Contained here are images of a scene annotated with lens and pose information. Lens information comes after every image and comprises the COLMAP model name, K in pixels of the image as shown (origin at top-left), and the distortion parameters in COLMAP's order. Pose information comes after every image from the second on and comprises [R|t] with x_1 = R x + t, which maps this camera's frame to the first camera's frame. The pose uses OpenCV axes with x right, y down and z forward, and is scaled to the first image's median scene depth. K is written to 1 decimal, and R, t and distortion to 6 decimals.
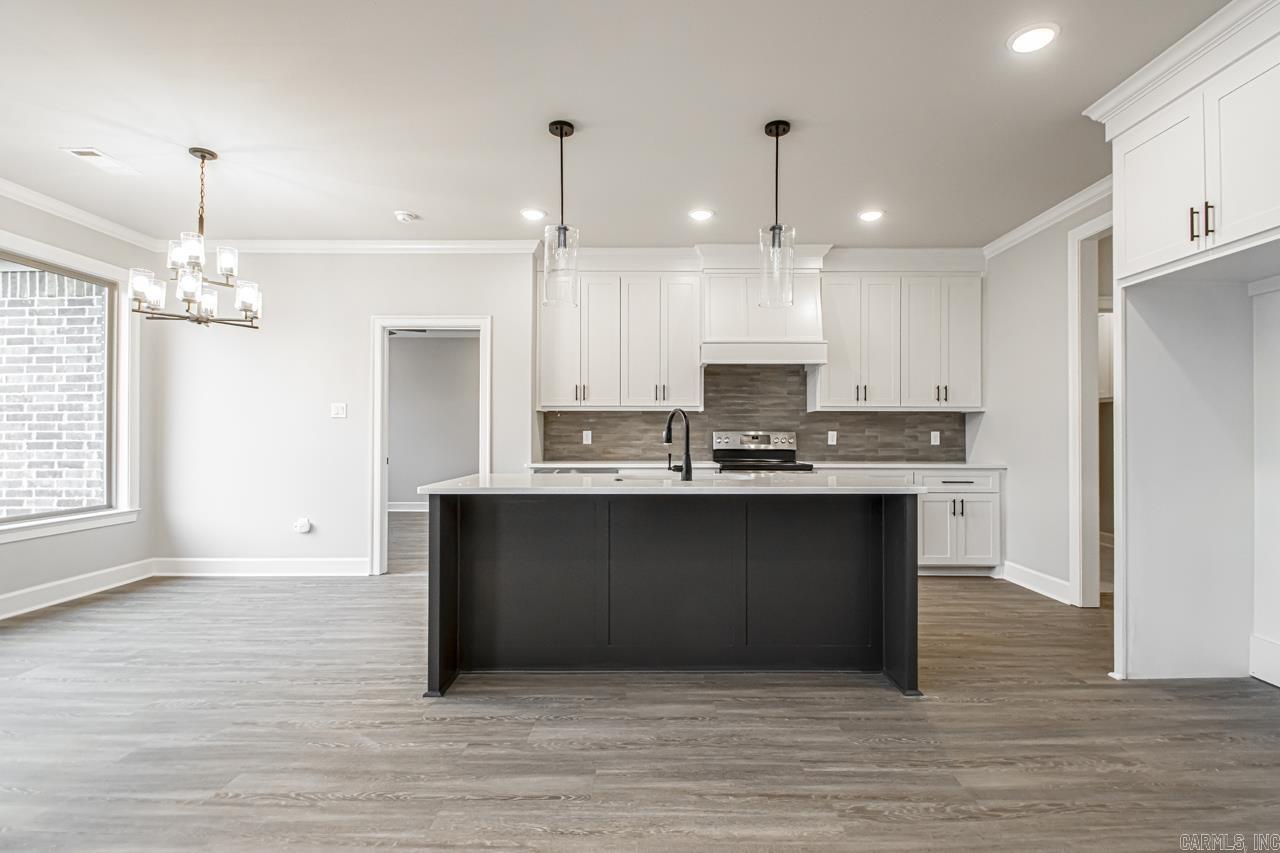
lens RADIAL K [[620.0, 0, 650.0], [0, 620.0, 430.4], [0, 0, 1]] dist [0.000527, -0.000443]
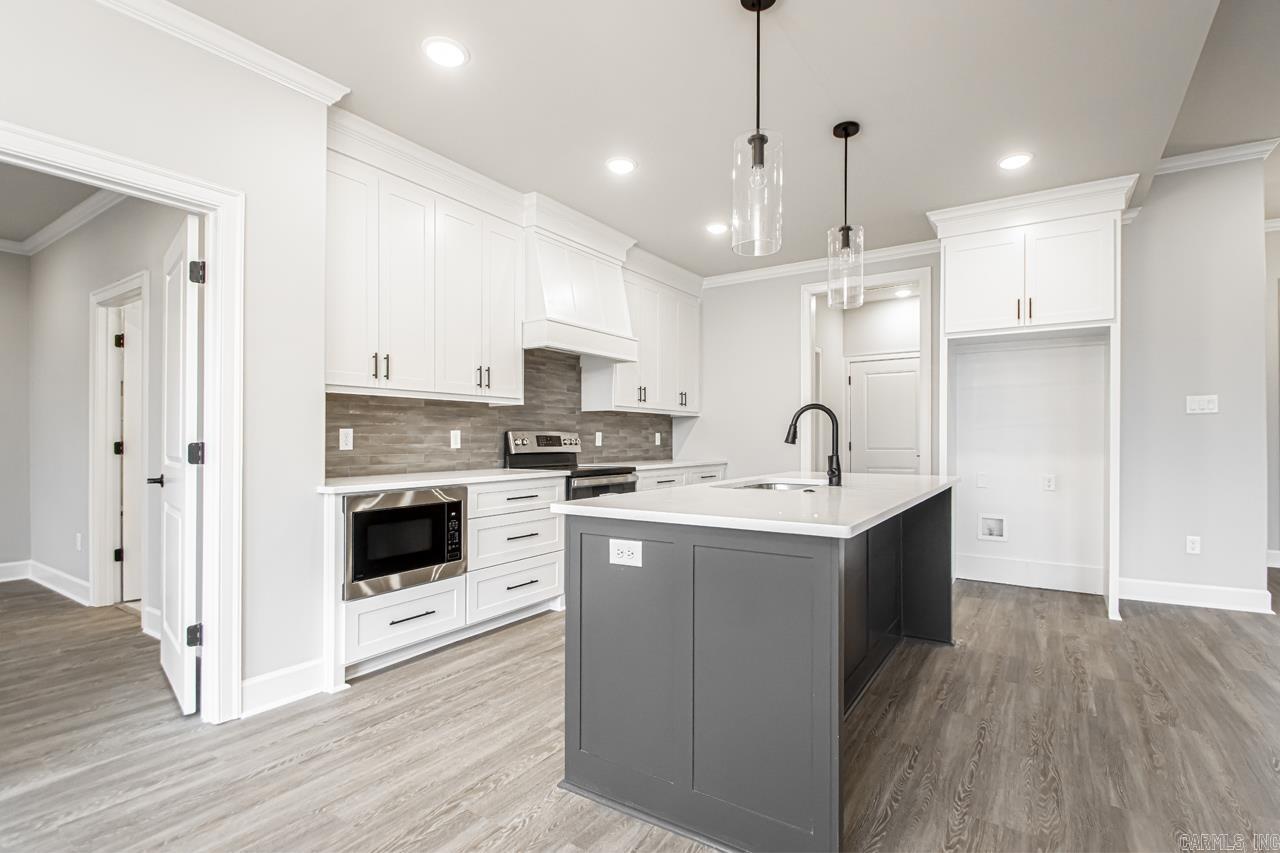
lens RADIAL K [[606.0, 0, 670.3], [0, 606.0, 433.8], [0, 0, 1]] dist [0.018785, -0.019287]
pose [[0.524035, 0.004921, 0.851683, -0.484270], [-0.007024, 0.999974, -0.001456, 0.005201], [-0.851668, -0.005220, 0.524056, 0.447239]]
